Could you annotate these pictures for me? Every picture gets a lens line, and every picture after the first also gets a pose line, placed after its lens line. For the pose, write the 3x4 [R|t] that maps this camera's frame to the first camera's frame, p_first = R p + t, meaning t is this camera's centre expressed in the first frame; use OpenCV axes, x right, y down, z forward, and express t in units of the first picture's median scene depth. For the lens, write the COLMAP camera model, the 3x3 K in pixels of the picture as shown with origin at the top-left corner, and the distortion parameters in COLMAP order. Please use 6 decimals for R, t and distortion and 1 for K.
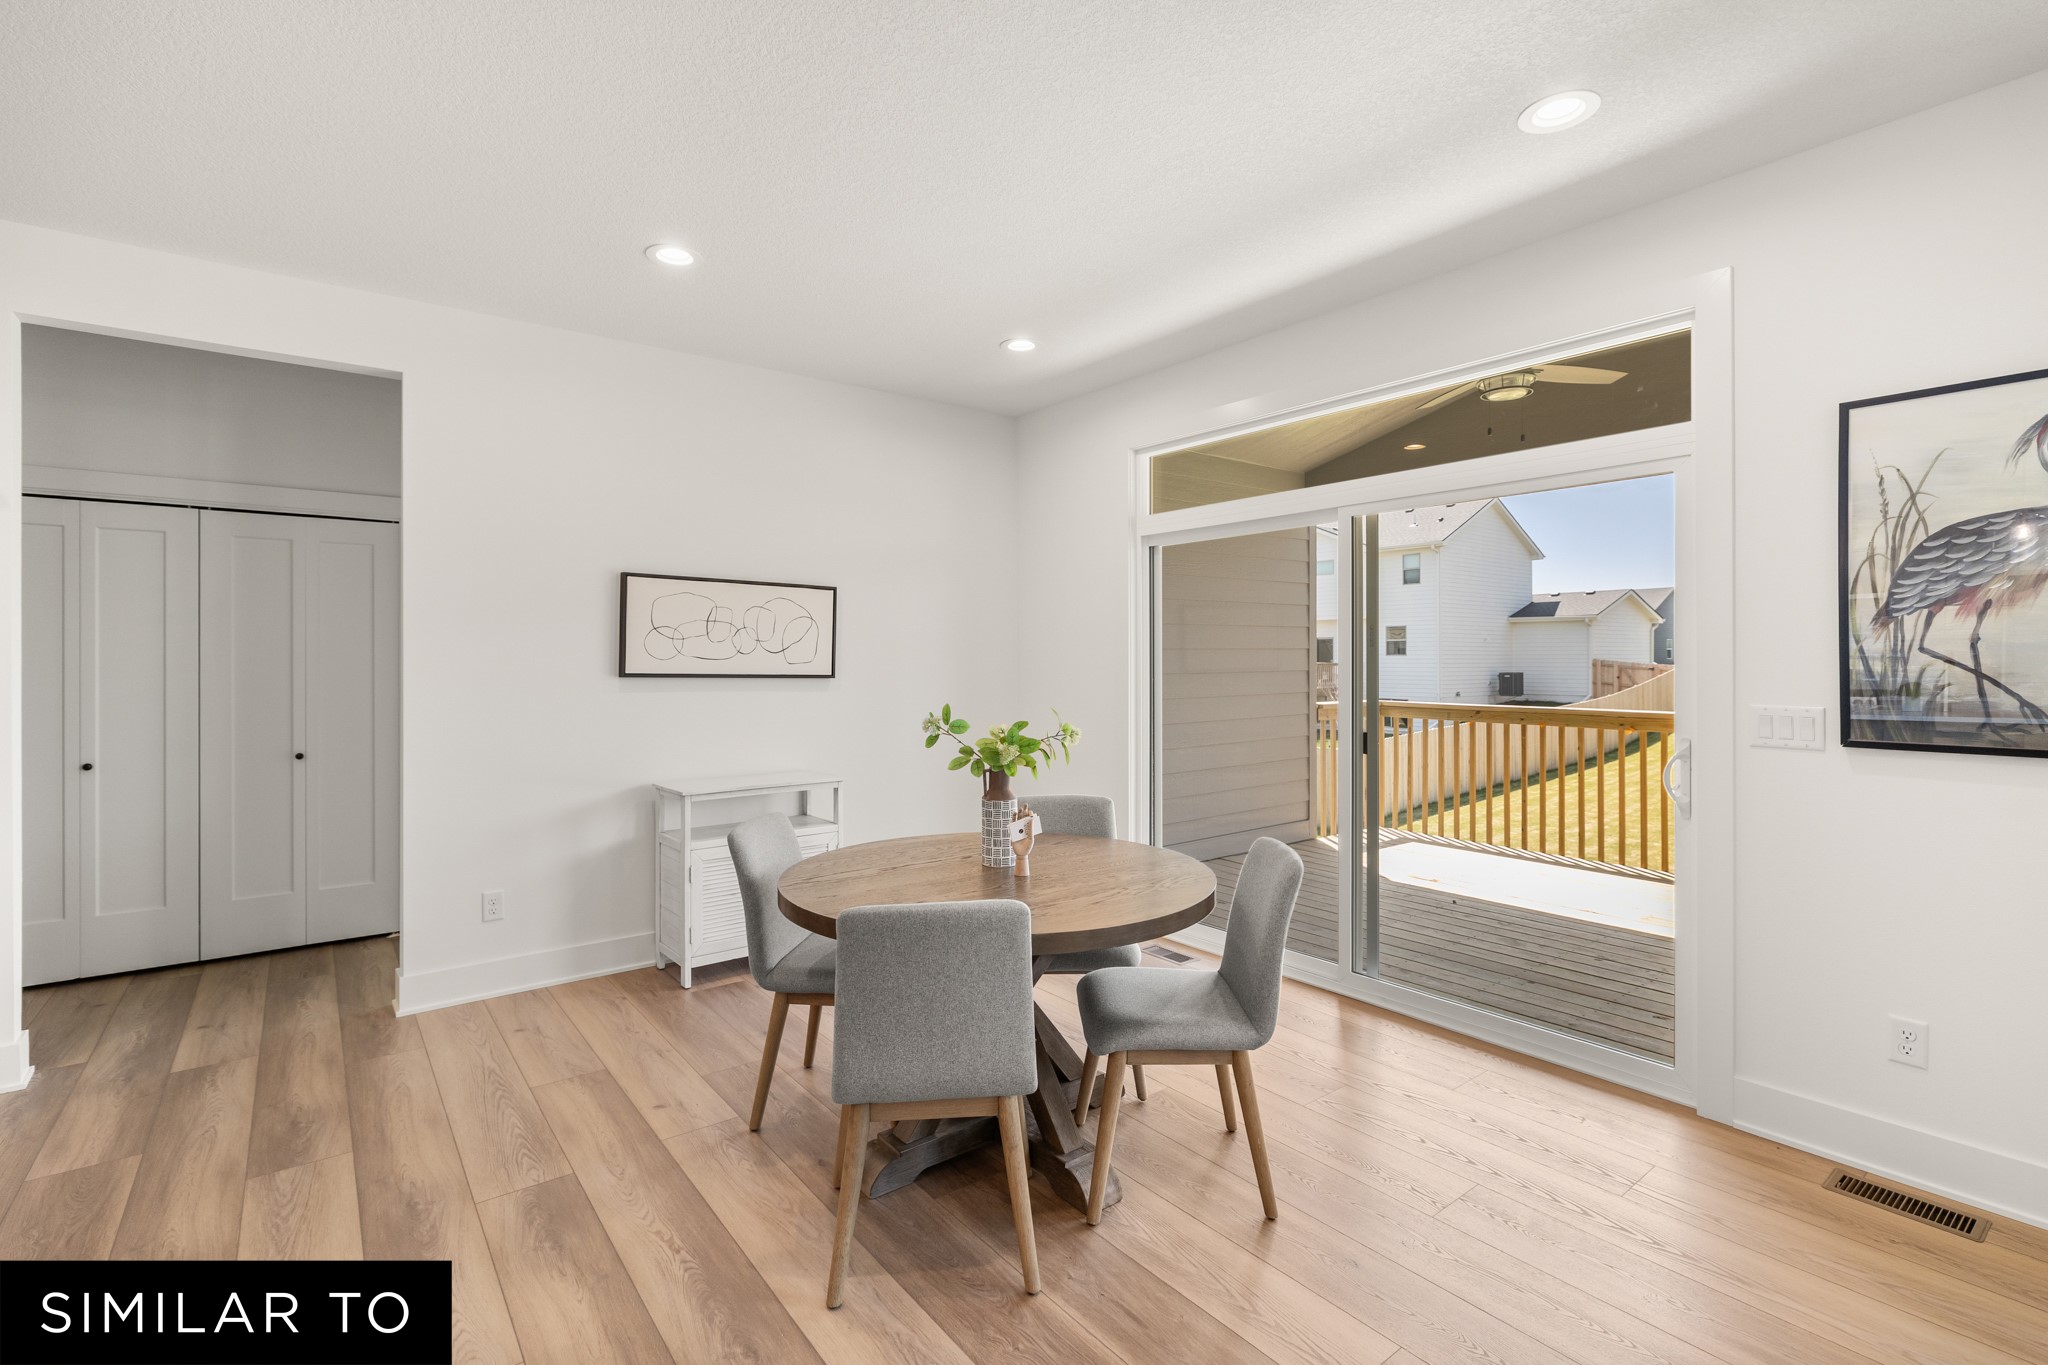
lens RADIAL K [[934.9, 0, 1021.4], [0, 934.9, 670.5], [0, 0, 1]] dist [0.000148, 0.000025]
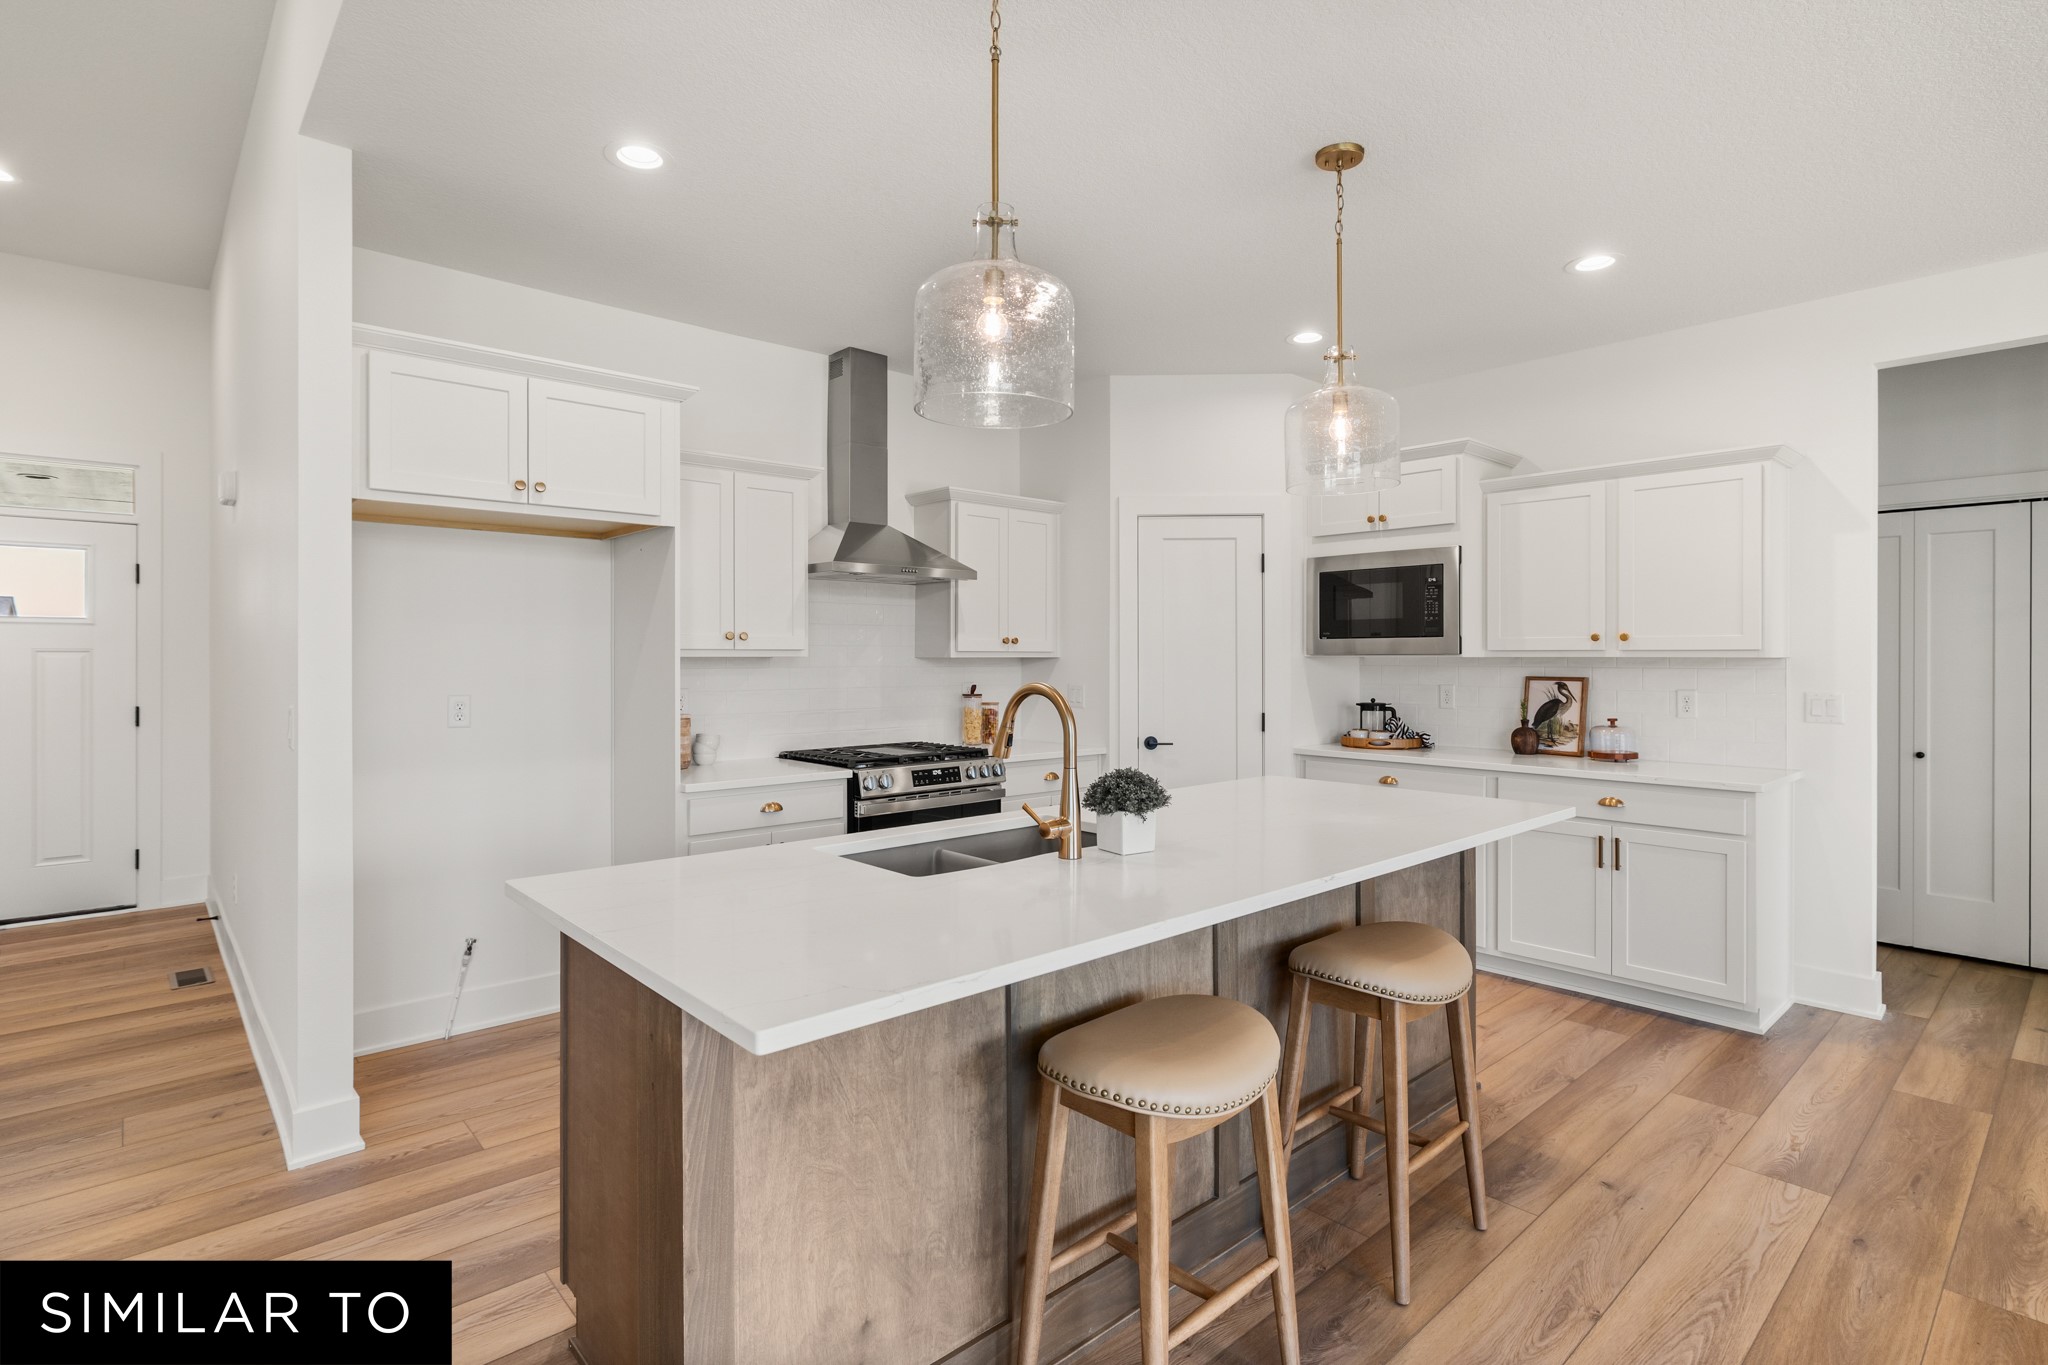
lens RADIAL K [[989.0, 0, 1020.3], [0, 989.0, 672.1], [0, 0, 1]] dist [-0.002434, 0.000929]
pose [[0.069973, 0.010400, -0.997495, 0.086915], [-0.006140, 0.999931, 0.009995, 0.003866], [0.997530, 0.005425, 0.070032, -0.158988]]
